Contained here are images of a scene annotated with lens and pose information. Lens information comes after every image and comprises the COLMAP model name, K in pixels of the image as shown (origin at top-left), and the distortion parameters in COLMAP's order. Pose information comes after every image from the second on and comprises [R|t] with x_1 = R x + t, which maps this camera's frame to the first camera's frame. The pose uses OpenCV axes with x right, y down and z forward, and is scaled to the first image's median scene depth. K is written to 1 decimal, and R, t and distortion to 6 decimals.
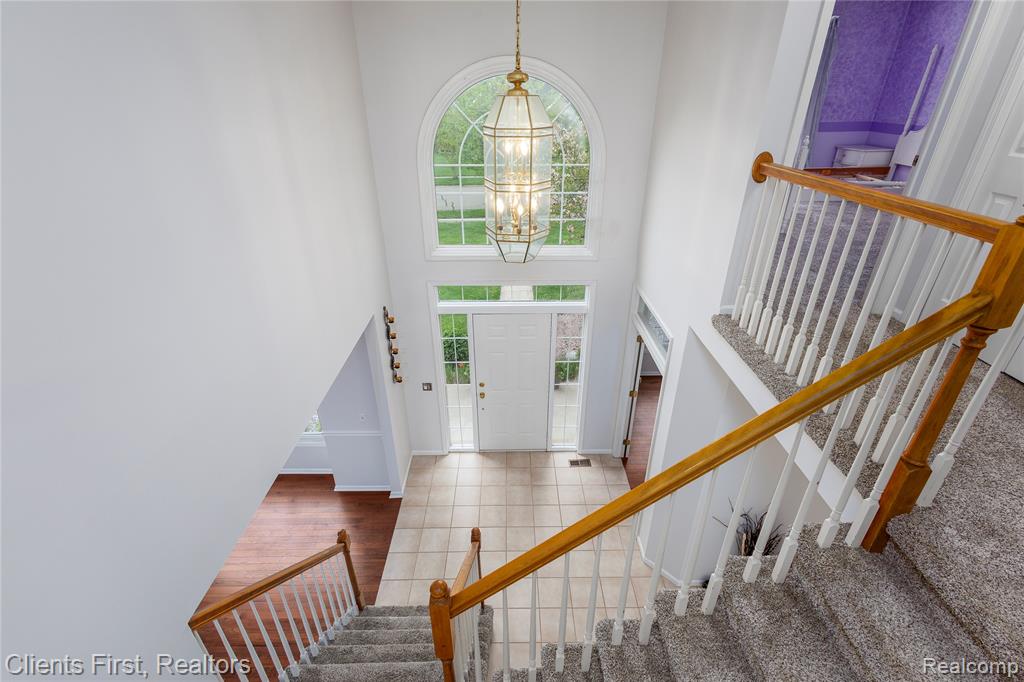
lens RADIAL K [[474.8, 0, 513.4], [0, 474.8, 342.7], [0, 0, 1]] dist [0.011414, -0.000857]
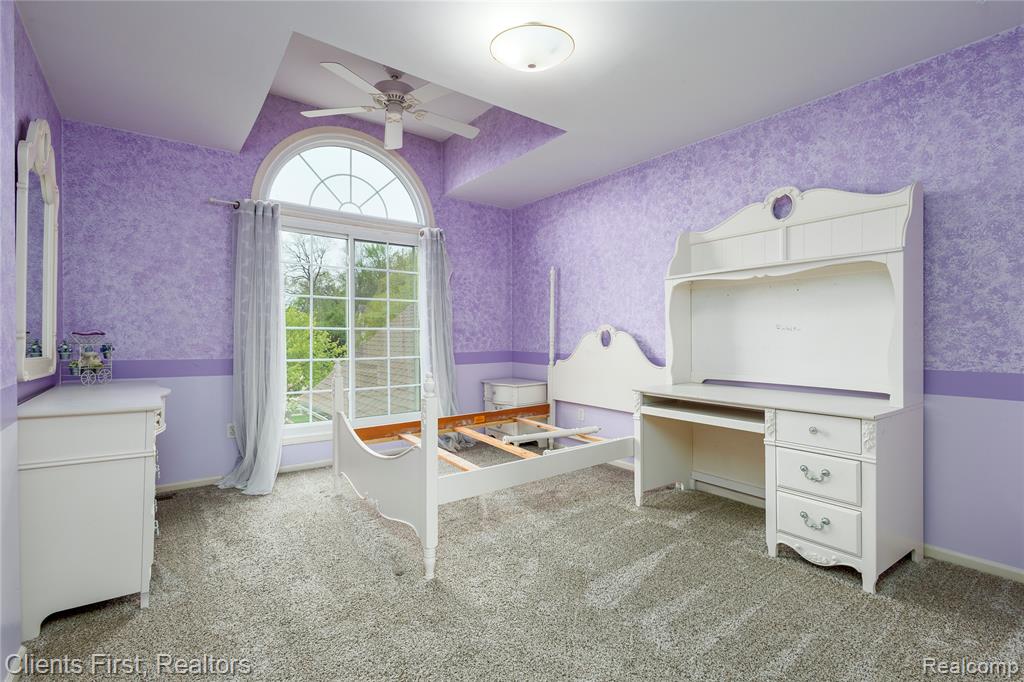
lens RADIAL K [[474.8, 0, 511.6], [0, 474.8, 335.7], [0, 0, 1]] dist [0.011414, -0.000857]
pose [[0.809891, 0.003128, 0.586573, 0.299029], [0.271960, 0.884011, -0.380214, -0.192785], [-0.519726, 0.467456, 0.715102, 0.442826]]
